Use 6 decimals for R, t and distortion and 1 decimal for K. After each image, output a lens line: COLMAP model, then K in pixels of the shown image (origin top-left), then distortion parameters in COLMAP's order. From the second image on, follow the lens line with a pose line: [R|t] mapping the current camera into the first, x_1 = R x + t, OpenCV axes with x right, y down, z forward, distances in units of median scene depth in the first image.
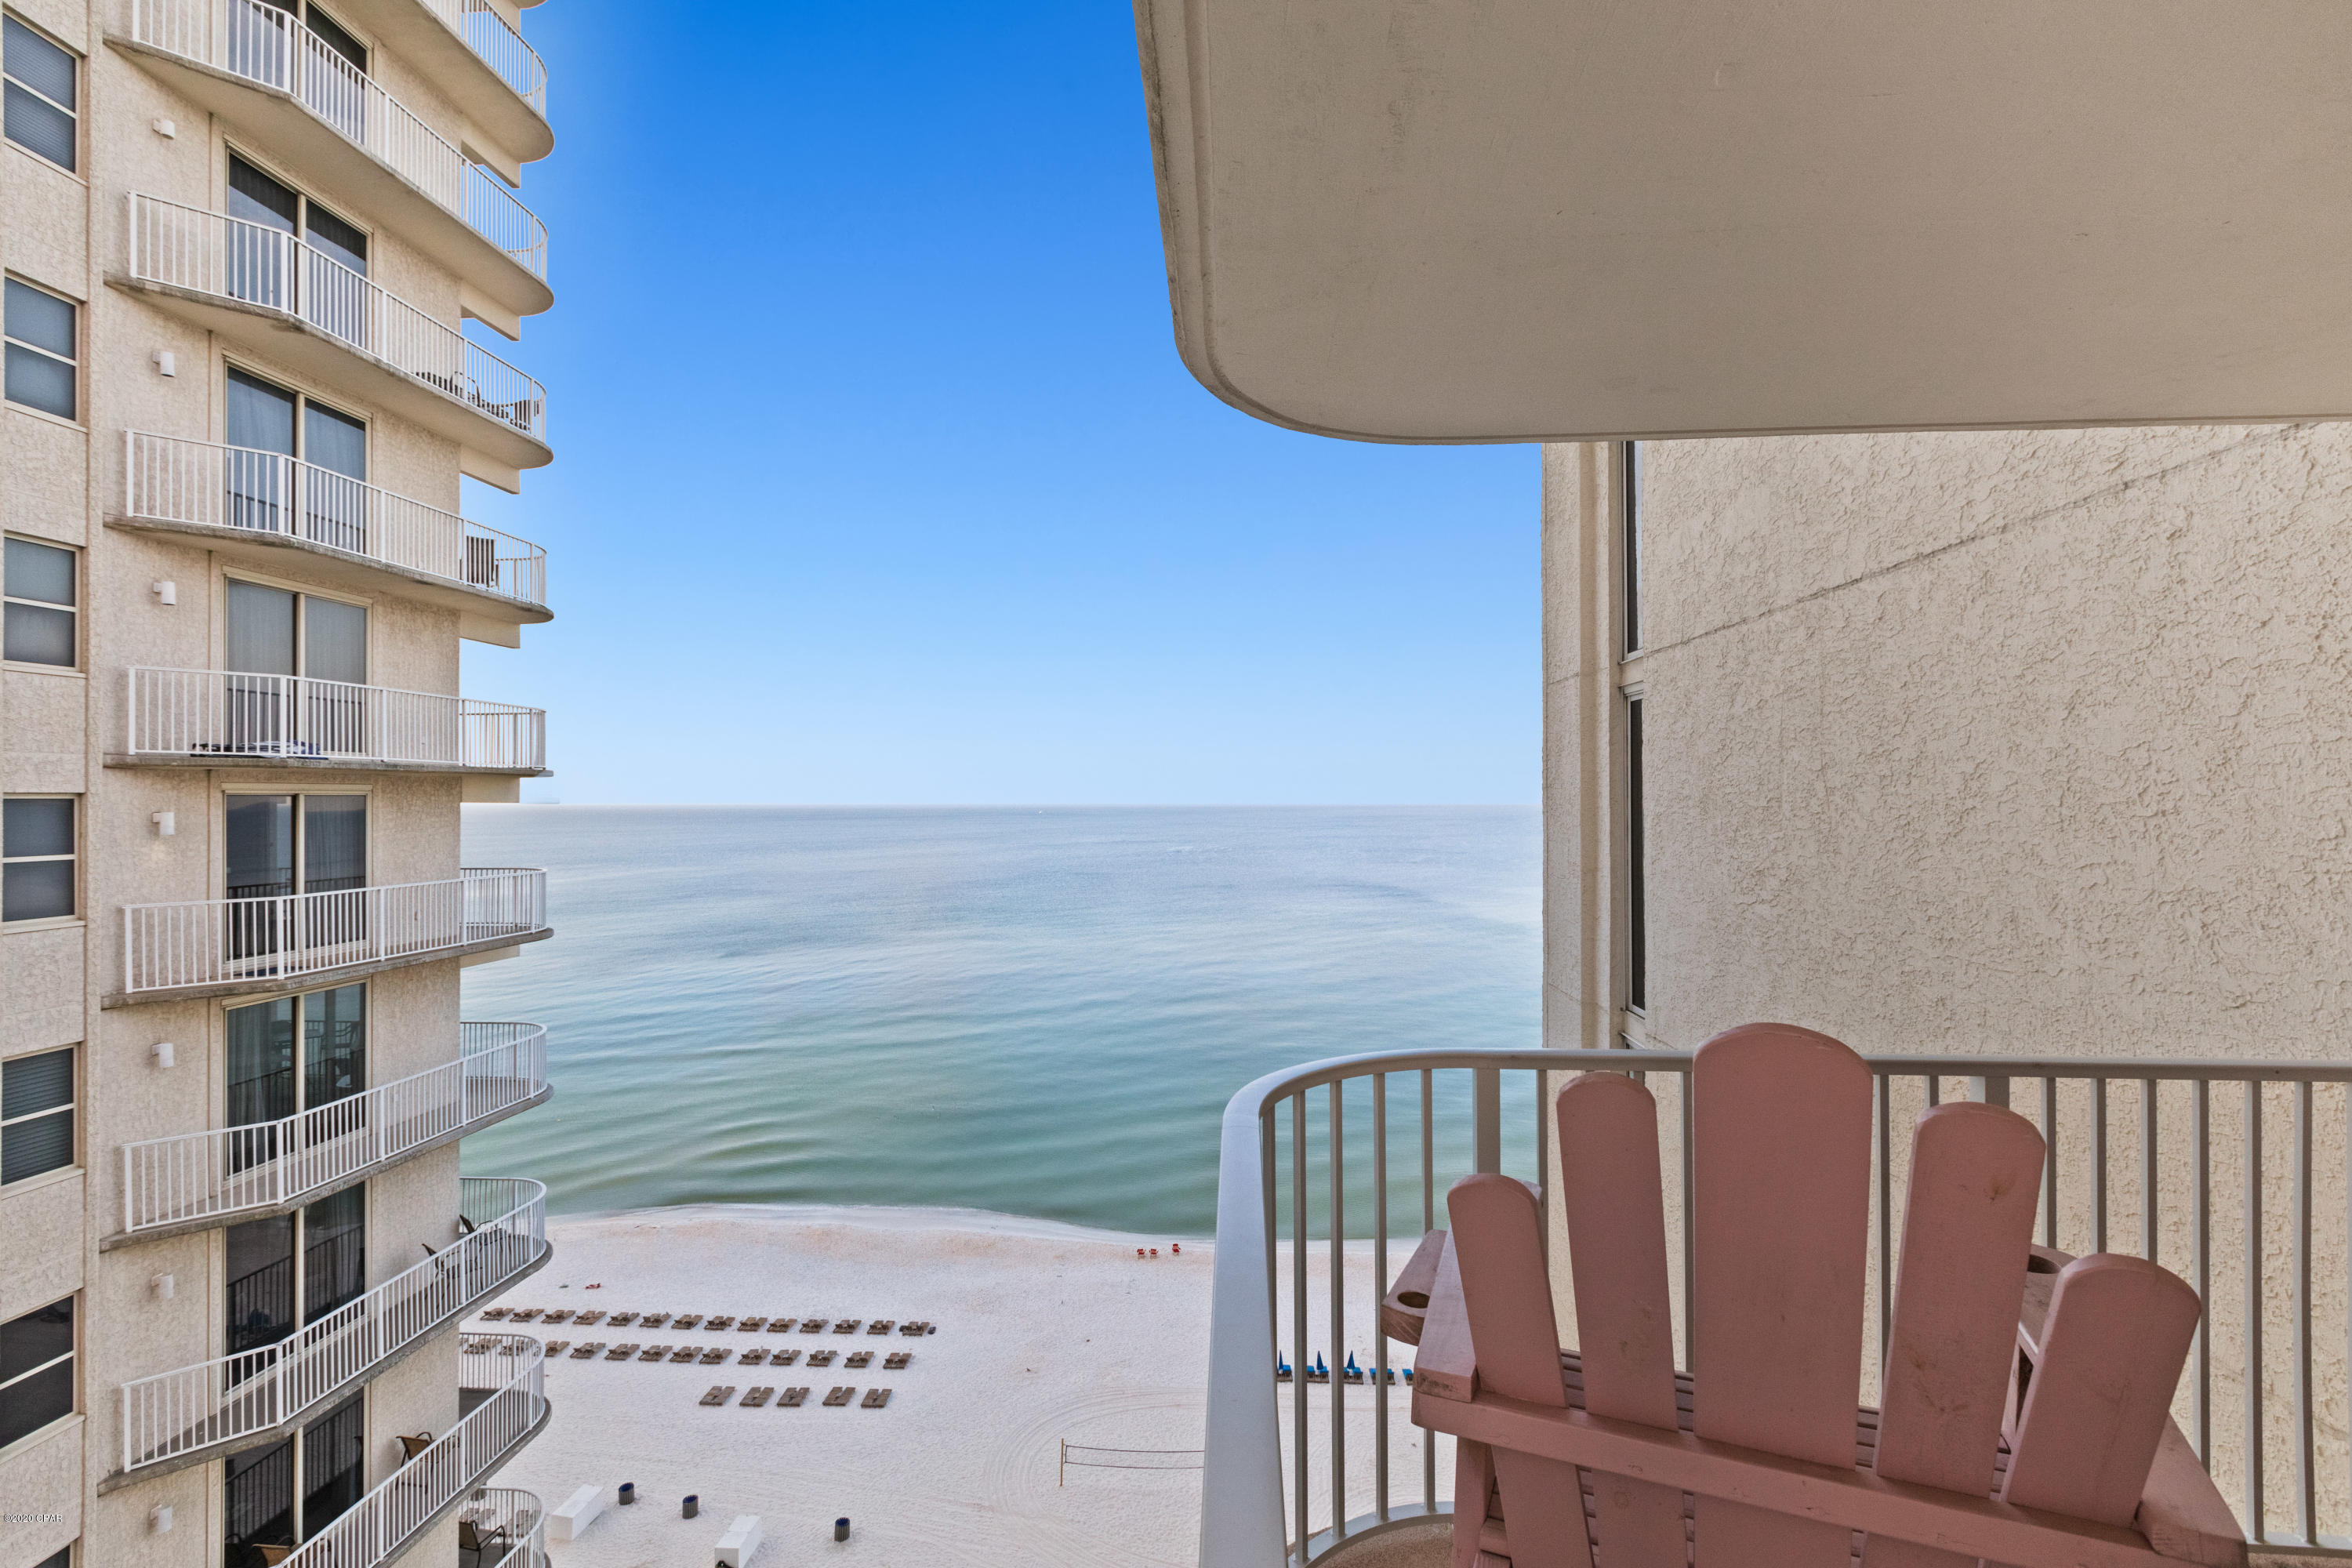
lens RADIAL K [[1075.6, 0, 1176.0], [0, 1075.6, 784.0], [0, 0, 1]] dist [0.001077, -0.000248]
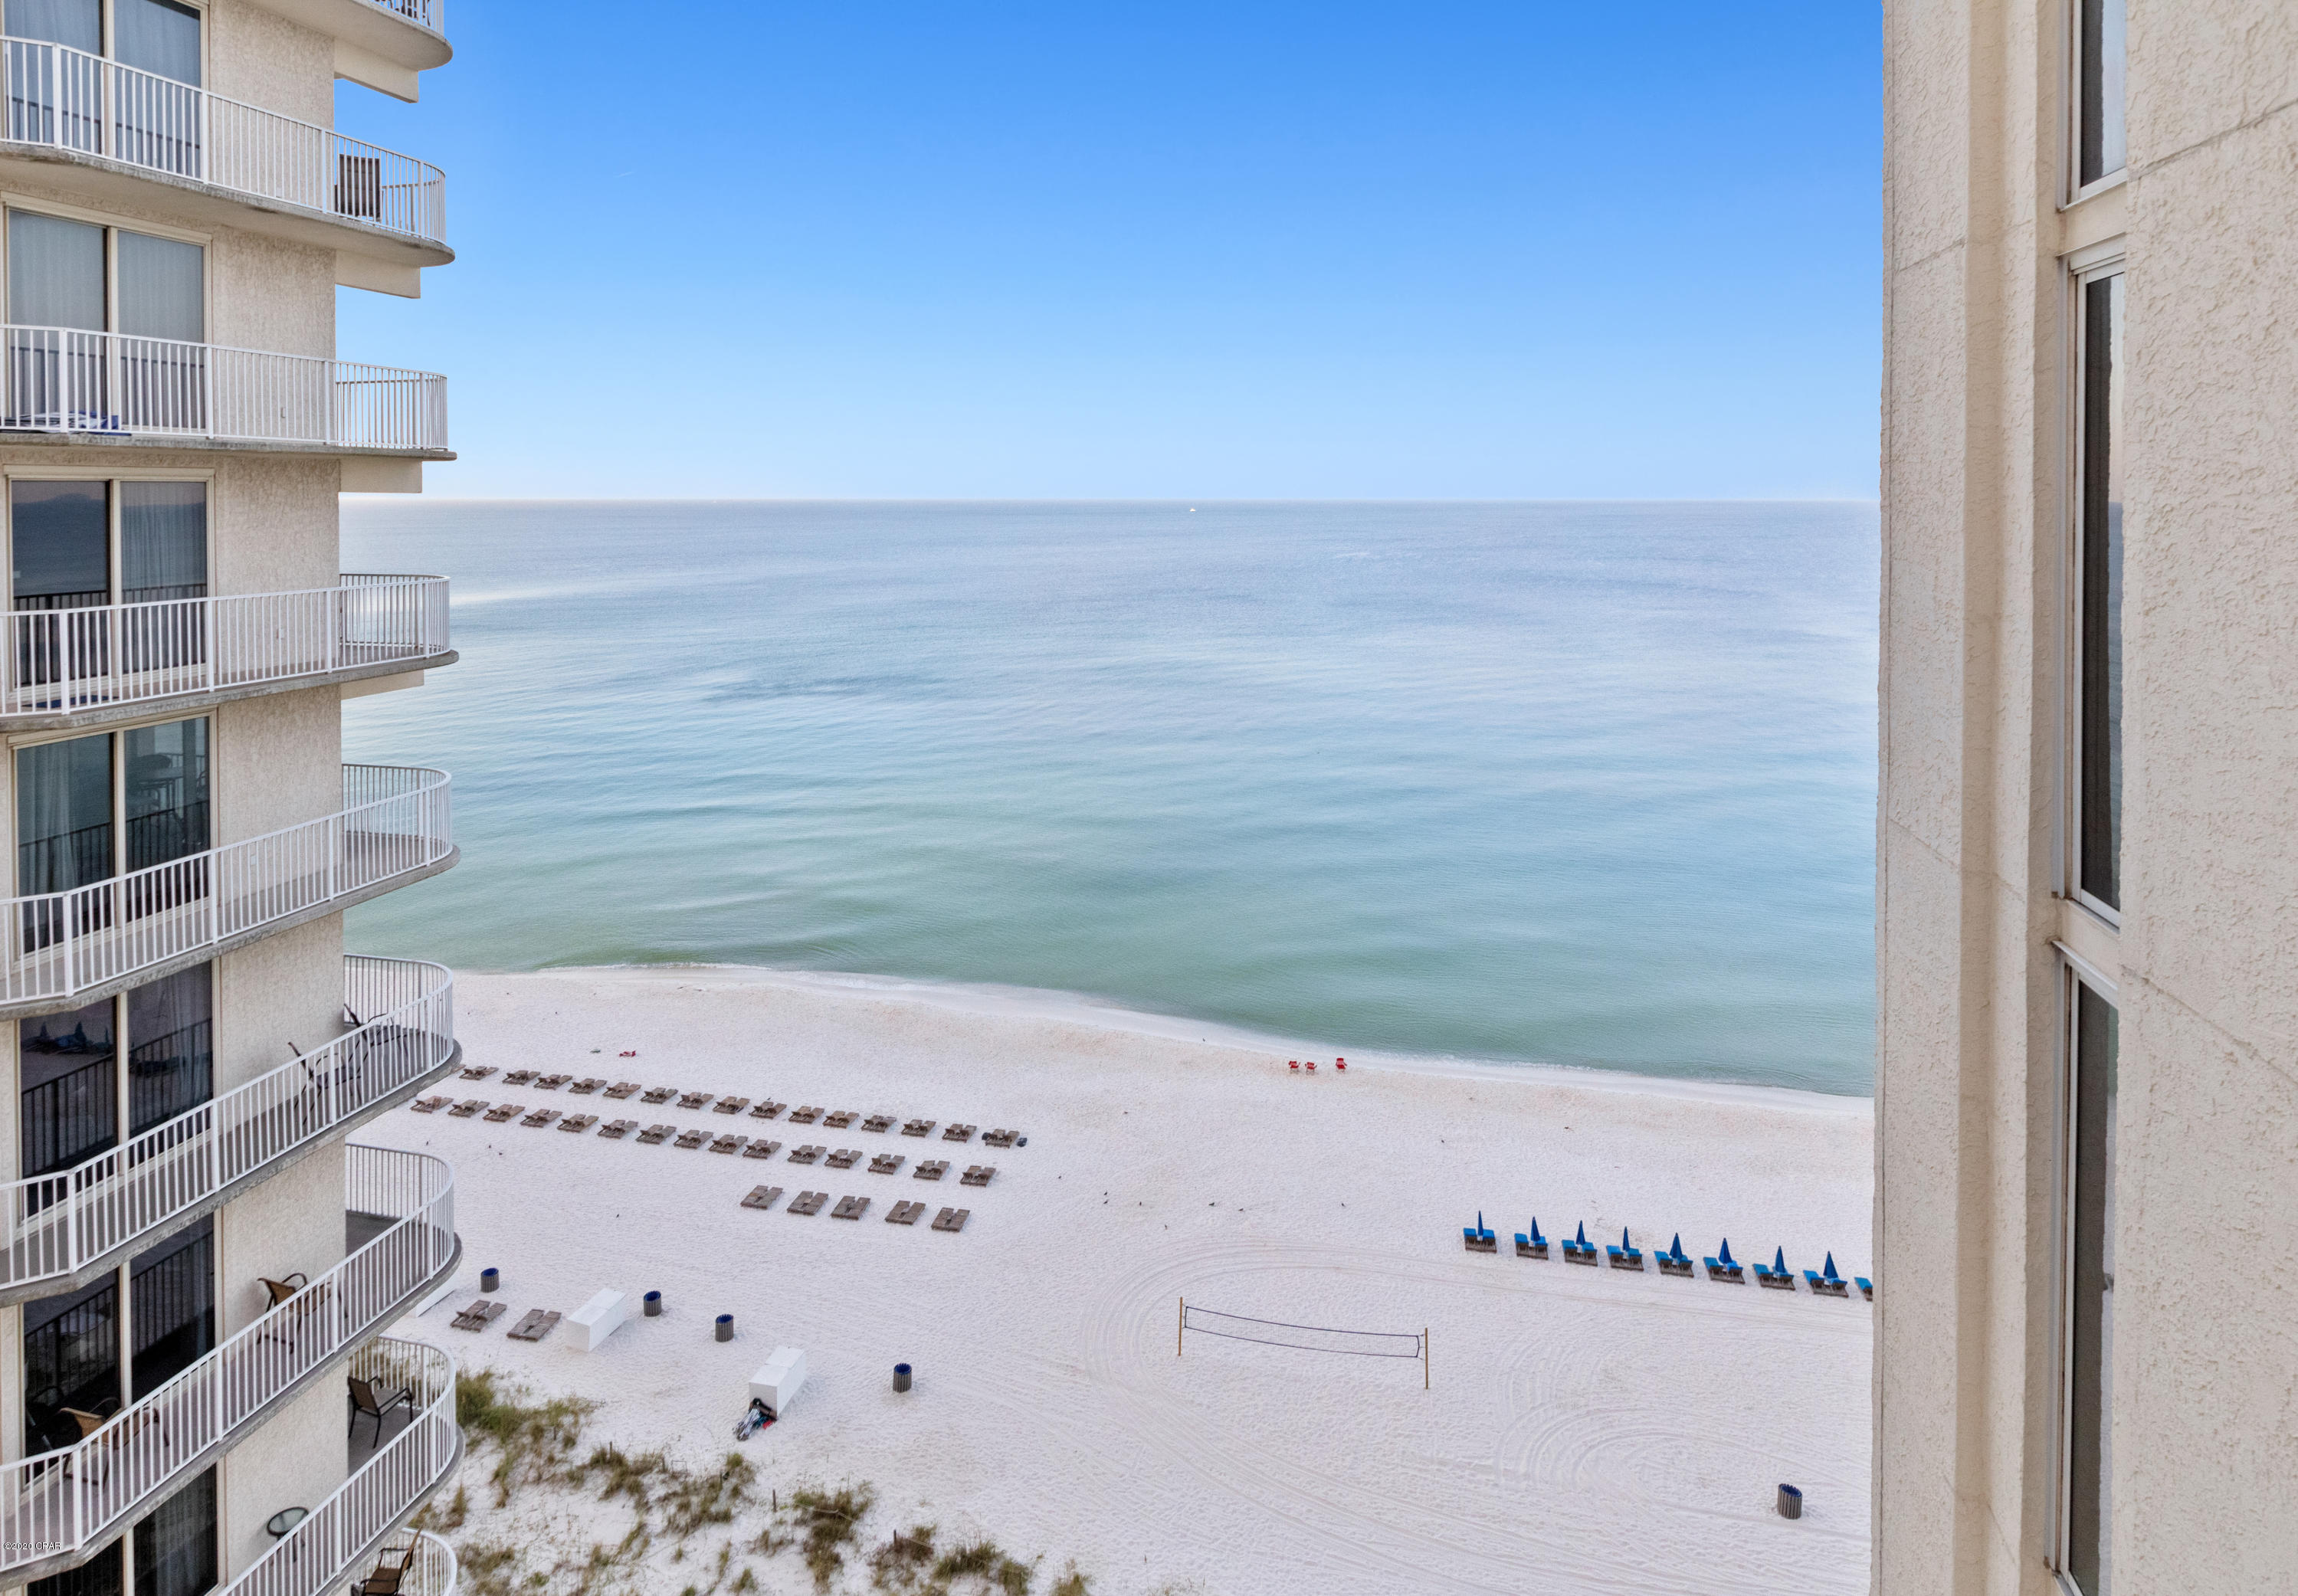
lens RADIAL K [[1257.3, 0, 1050.5], [0, 1257.3, 506.1], [0, 0, 1]] dist [-0.004059, 0.002052]
pose [[0.968514, 0.002349, -0.248947, 0.074821], [0.003520, 0.999726, 0.023127, 0.008065], [0.248933, -0.023275, 0.968241, 0.228488]]
